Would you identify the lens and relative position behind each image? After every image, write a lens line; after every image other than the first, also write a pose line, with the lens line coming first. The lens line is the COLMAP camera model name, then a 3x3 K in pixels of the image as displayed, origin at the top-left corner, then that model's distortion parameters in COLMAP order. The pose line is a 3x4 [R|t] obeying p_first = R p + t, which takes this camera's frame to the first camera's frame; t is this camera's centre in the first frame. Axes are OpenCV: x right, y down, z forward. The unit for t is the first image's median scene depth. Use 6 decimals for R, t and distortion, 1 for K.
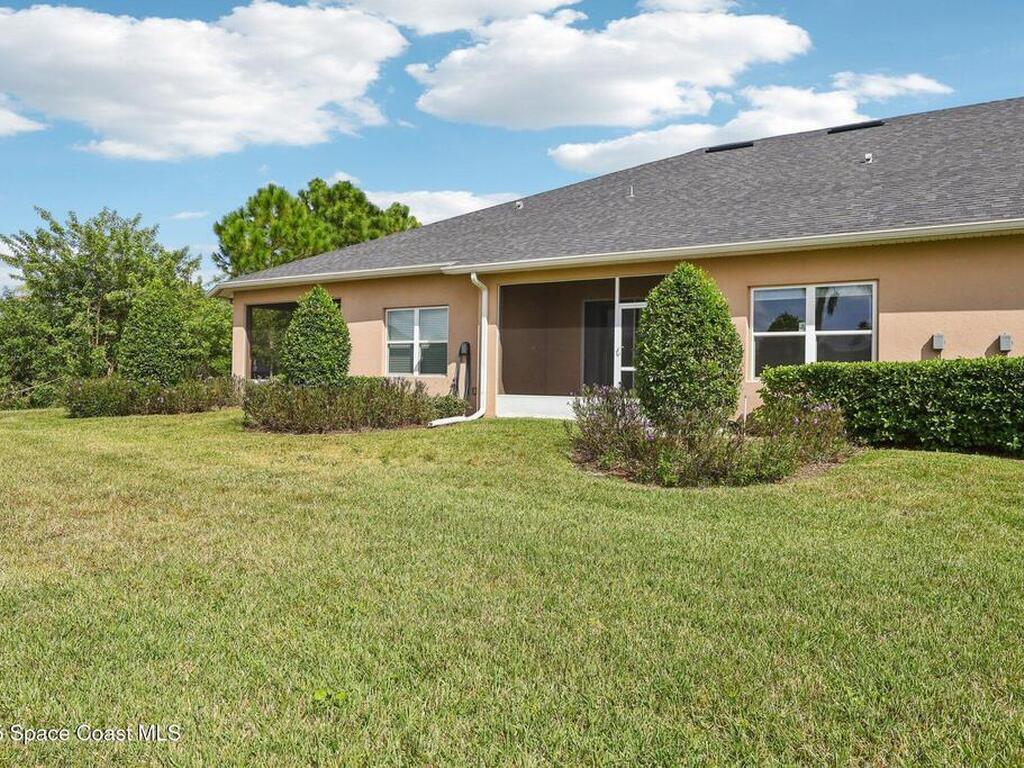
lens RADIAL K [[688.3, 0, 510.6], [0, 688.3, 388.0], [0, 0, 1]] dist [0.042109, -0.001779]
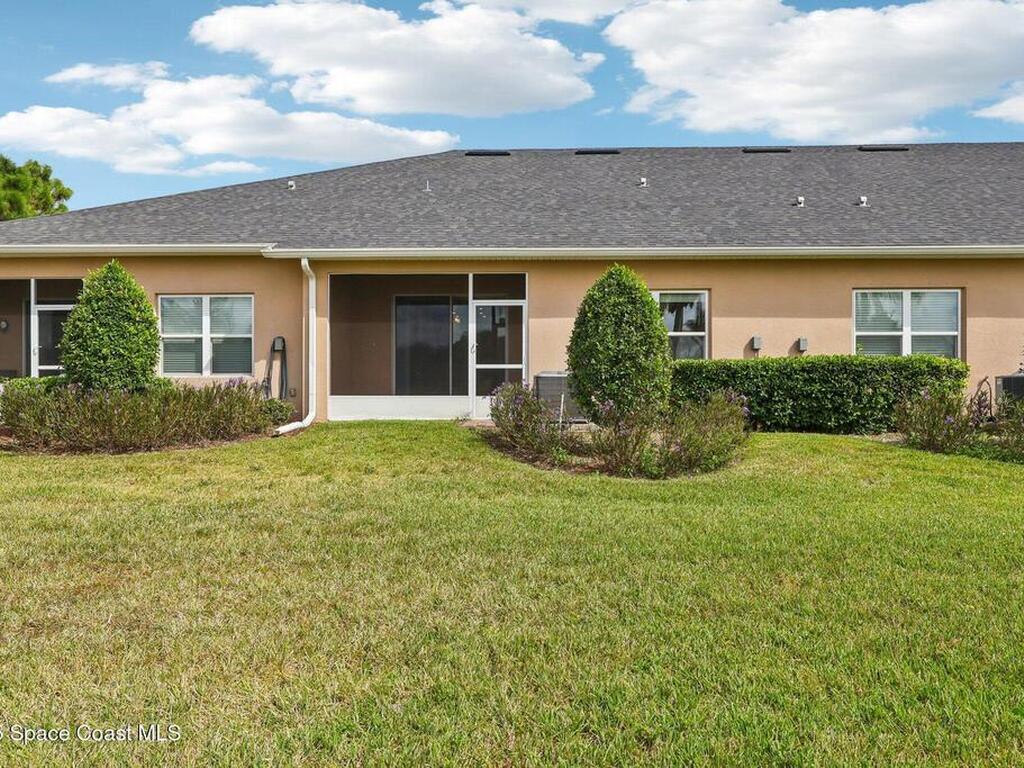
lens RADIAL K [[688.3, 0, 510.6], [0, 688.3, 388.0], [0, 0, 1]] dist [0.042109, -0.001779]
pose [[0.885819, -0.020505, 0.463579, -0.256124], [0.019070, 0.999788, 0.007784, -0.003580], [-0.463640, 0.001945, 0.886022, 0.103561]]
